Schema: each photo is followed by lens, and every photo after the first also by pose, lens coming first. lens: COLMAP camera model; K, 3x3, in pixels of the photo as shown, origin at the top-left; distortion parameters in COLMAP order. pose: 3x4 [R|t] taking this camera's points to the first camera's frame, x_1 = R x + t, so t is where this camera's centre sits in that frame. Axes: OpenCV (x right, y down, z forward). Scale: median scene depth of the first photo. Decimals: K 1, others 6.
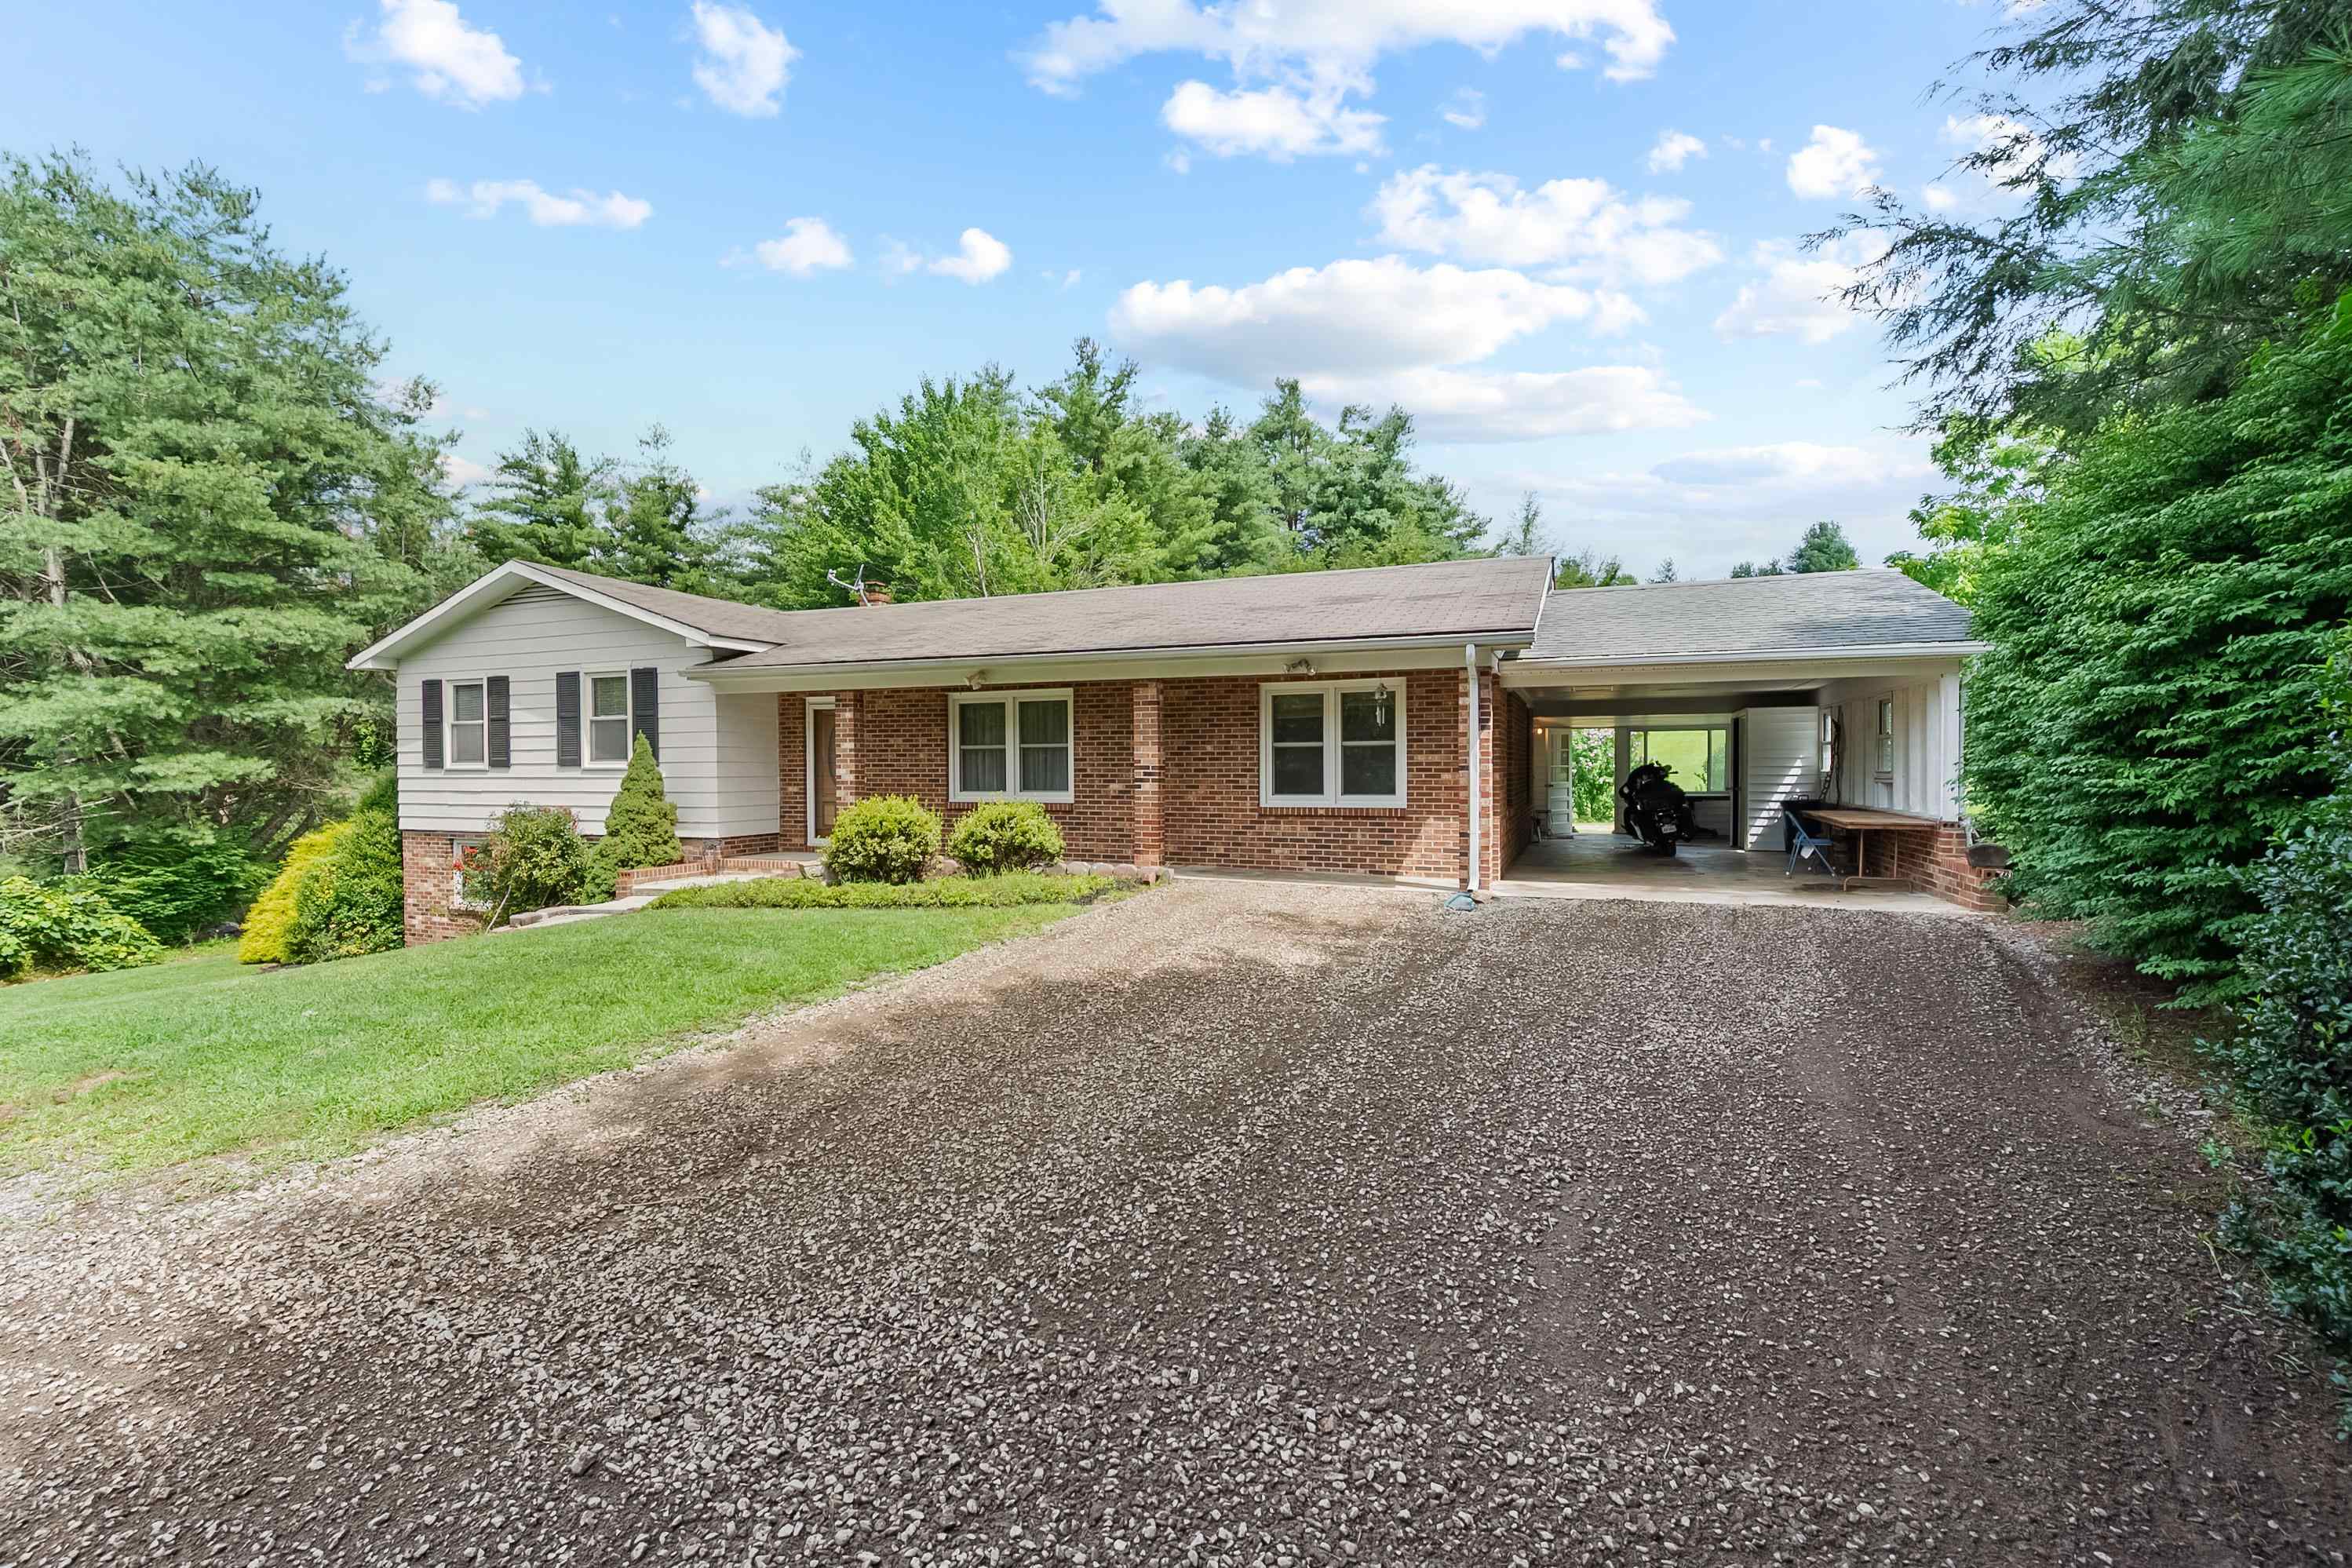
lens RADIAL K [[1002.6, 0, 1179.6], [0, 1002.6, 790.8], [0, 0, 1]] dist [-0.003536, -0.000431]
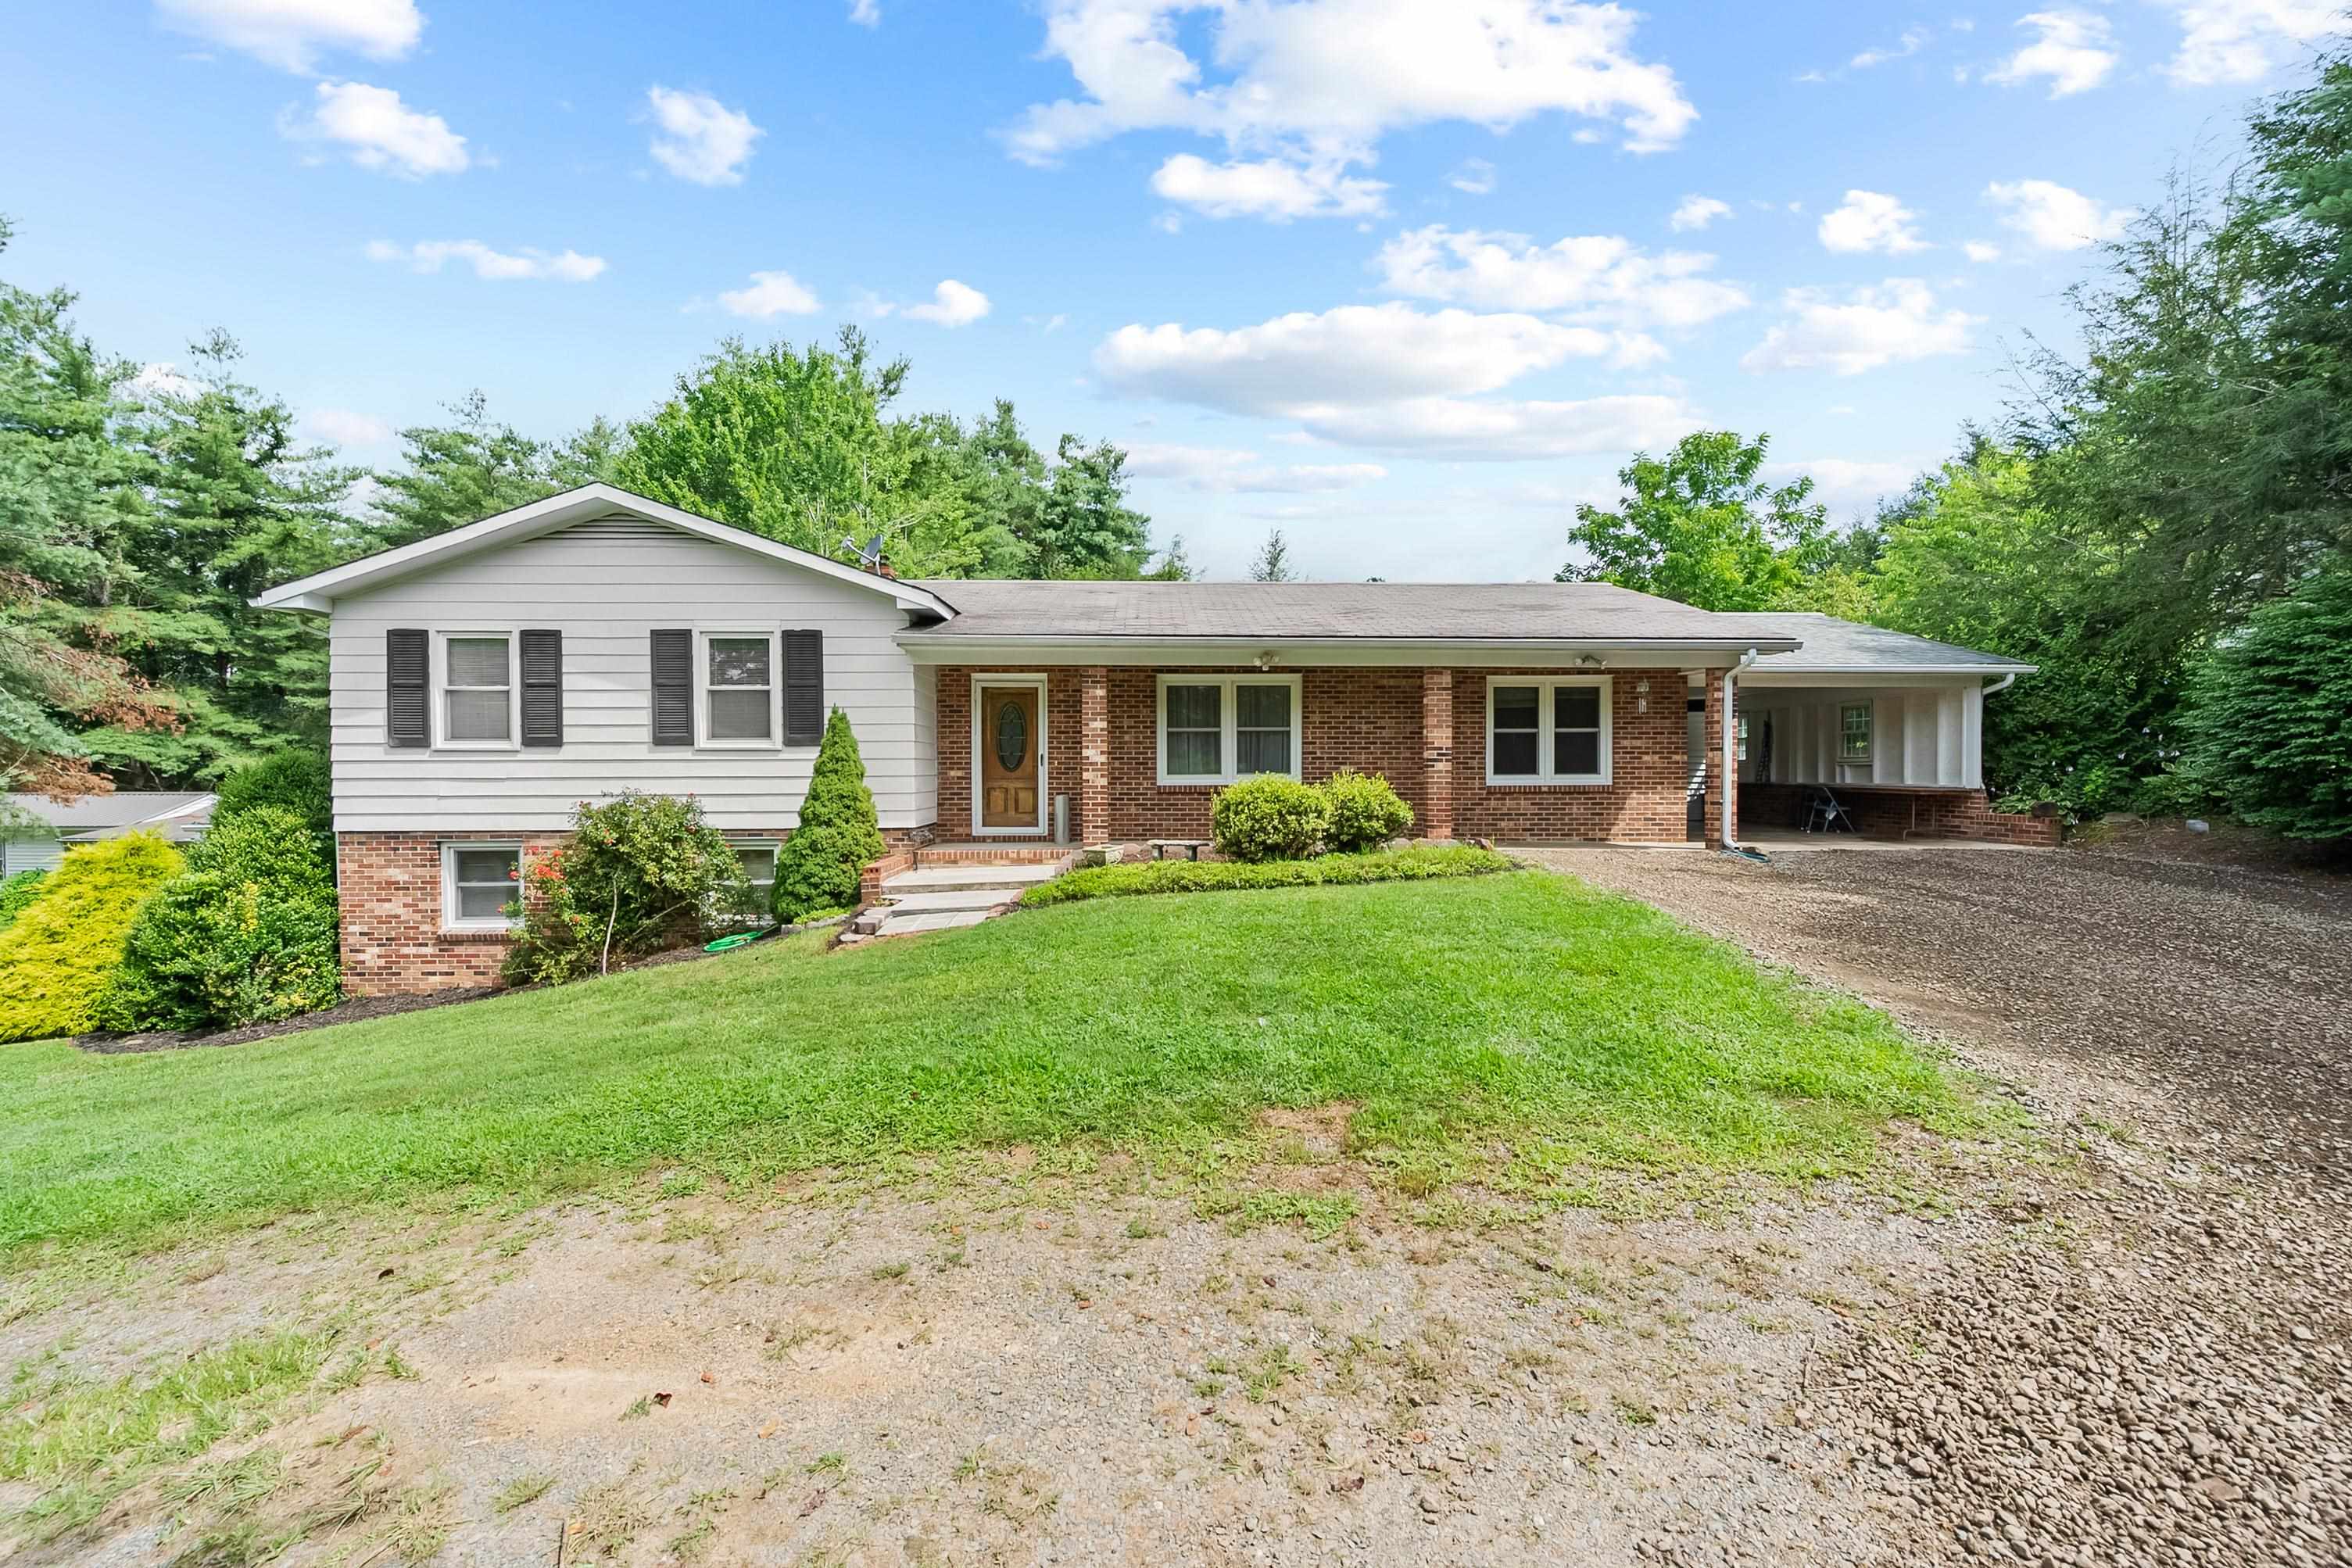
lens RADIAL K [[934.4, 0, 1174.6], [0, 934.4, 787.8], [0, 0, 1]] dist [-0.001925, -0.000014]
pose [[0.916934, -0.005709, 0.398998, -0.536223], [0.008692, 0.999946, -0.005668, 0.017363], [-0.398944, 0.008666, 0.916934, 0.143827]]
